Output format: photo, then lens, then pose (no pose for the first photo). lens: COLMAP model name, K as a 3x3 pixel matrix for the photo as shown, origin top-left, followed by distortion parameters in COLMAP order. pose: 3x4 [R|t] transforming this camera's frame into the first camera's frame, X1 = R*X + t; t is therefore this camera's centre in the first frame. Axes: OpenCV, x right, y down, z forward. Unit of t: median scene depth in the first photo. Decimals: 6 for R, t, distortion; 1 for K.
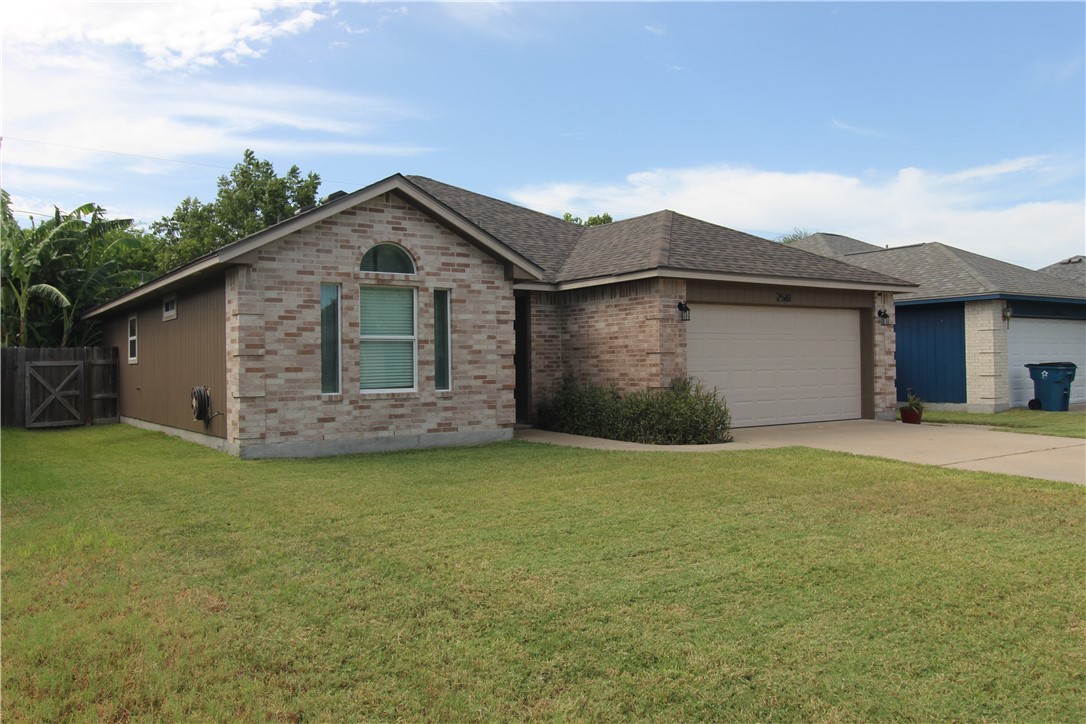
lens RADIAL K [[854.8, 0, 547.9], [0, 854.8, 361.0], [0, 0, 1]] dist [0.013899, -0.010495]
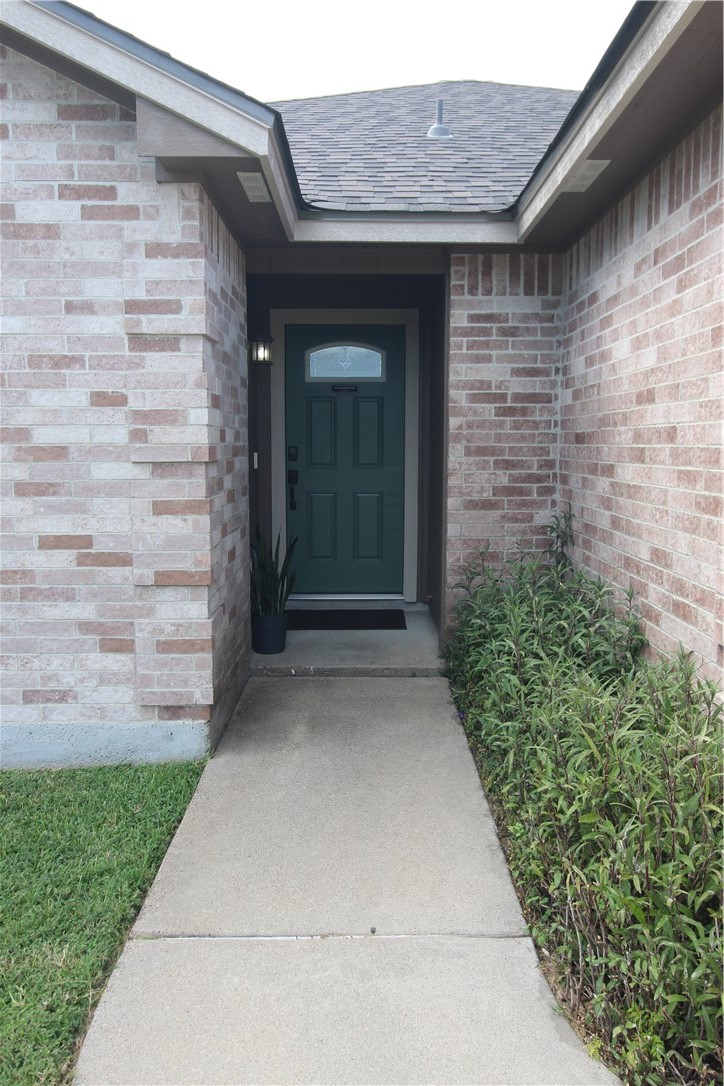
lens RADIAL K [[854.8, 0, 369.6], [0, 854.8, 546.0], [0, 0, 1]] dist [0.013899, -0.010495]
pose [[0.825771, 0.080725, -0.558199, 0.165847], [-0.007278, 0.991147, 0.132570, -0.018534], [0.563959, -0.105410, 0.819048, 0.833430]]
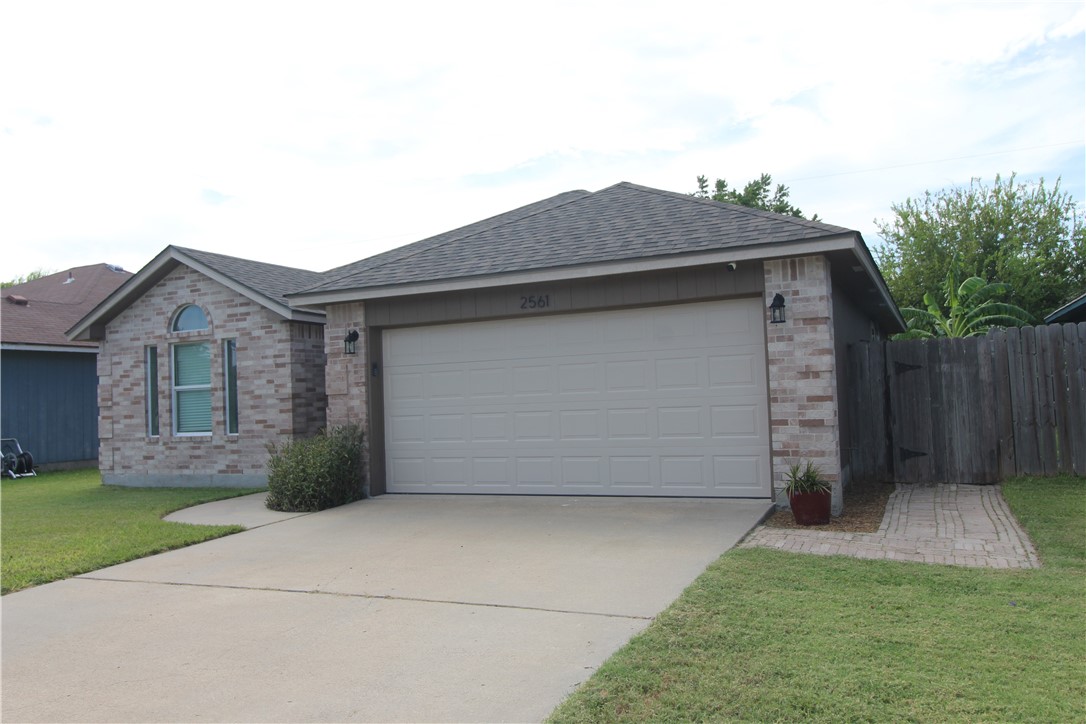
lens RADIAL K [[854.8, 0, 551.2], [0, 854.8, 359.4], [0, 0, 1]] dist [0.013899, -0.010495]
pose [[0.507562, -0.045825, -0.860396, 0.985569], [0.037582, 0.998812, -0.031027, -0.010439], [0.860795, -0.016587, 0.508681, 0.790342]]
